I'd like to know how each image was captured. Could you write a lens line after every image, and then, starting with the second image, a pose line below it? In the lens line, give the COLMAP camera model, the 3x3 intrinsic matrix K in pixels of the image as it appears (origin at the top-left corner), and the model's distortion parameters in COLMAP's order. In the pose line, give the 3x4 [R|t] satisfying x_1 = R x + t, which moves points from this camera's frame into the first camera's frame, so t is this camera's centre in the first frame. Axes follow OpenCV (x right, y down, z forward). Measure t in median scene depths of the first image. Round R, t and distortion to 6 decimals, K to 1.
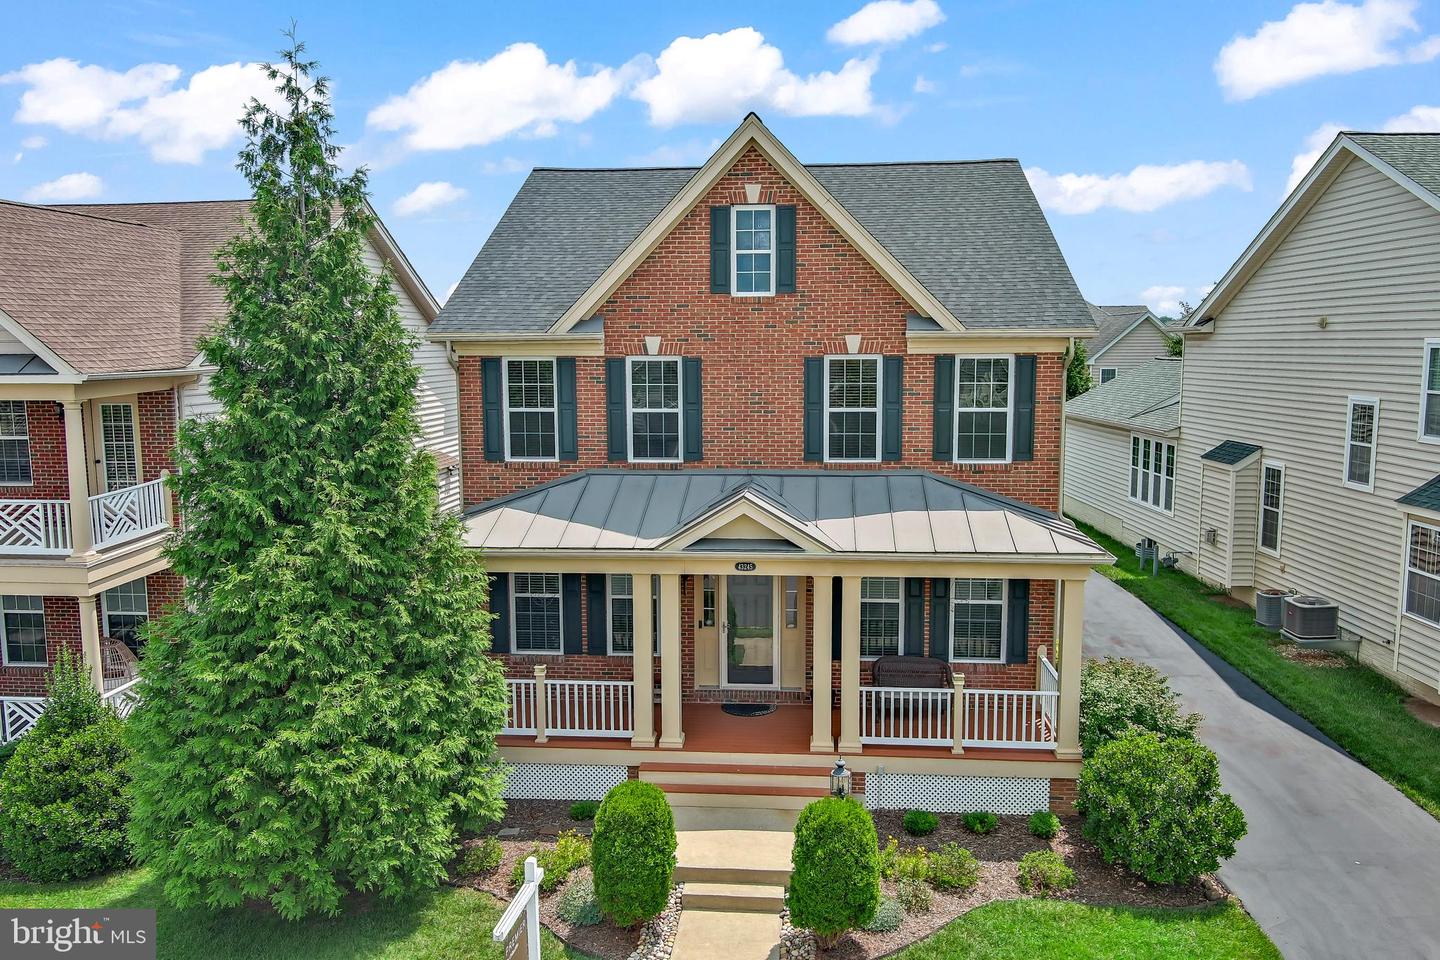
lens RADIAL K [[1125.6, 0, 720.0], [0, 1125.6, 480.0], [0, 0, 1]] dist [0.006179, -0.008950]
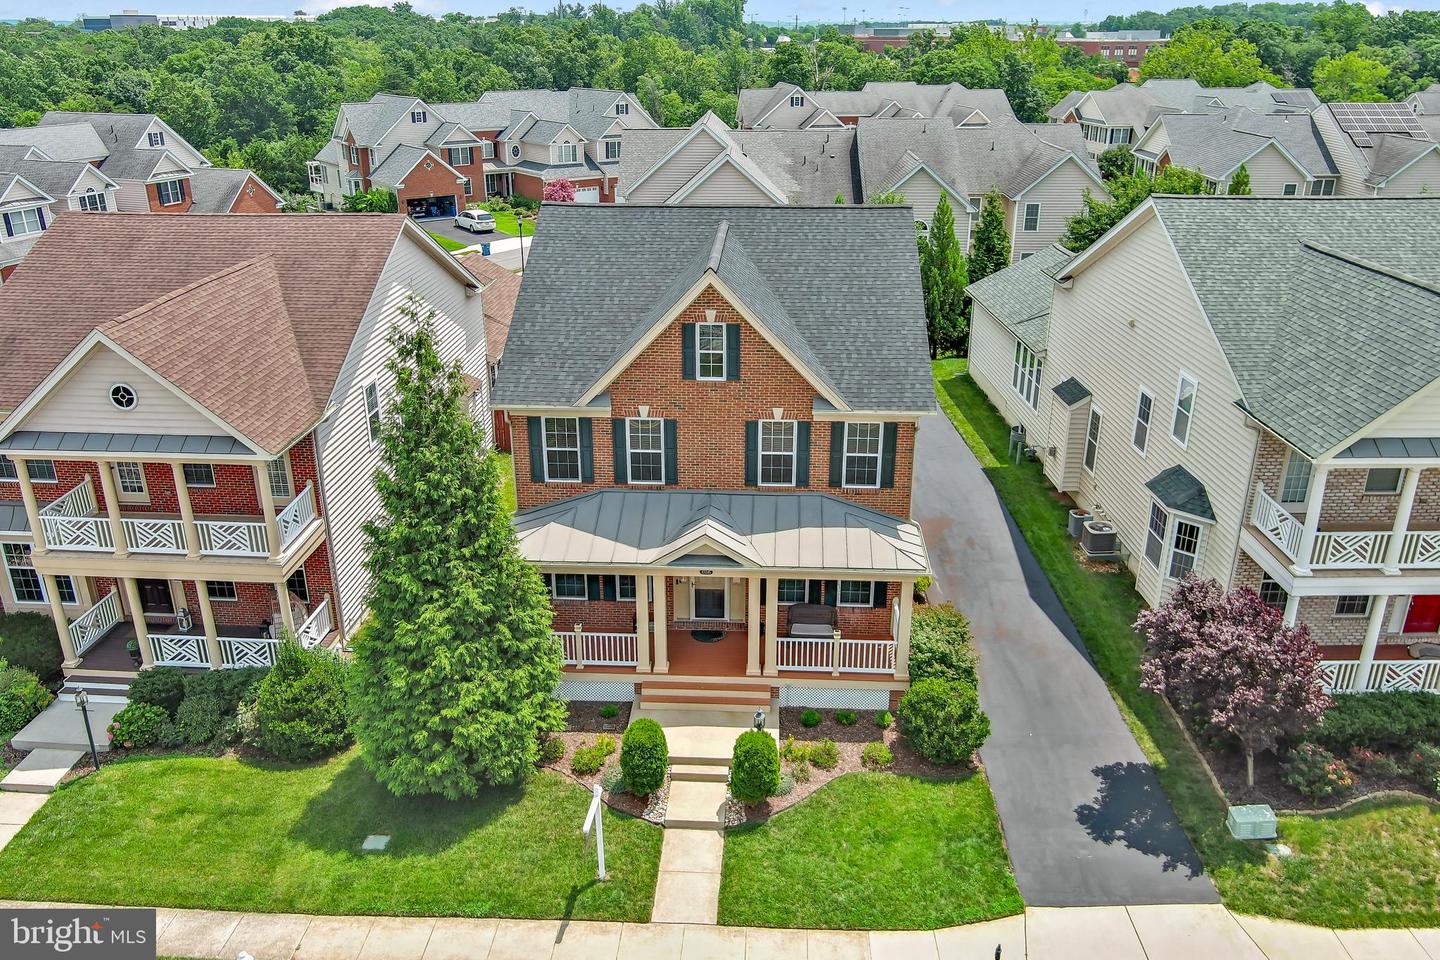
lens RADIAL K [[1125.6, 0, 720.0], [0, 1125.6, 480.0], [0, 0, 1]] dist [0.006179, -0.008950]
pose [[0.999488, -0.008200, 0.030935, -0.005771], [-0.000209, 0.964933, 0.262495, -0.433737], [-0.032003, -0.262367, 0.964437, -0.472590]]
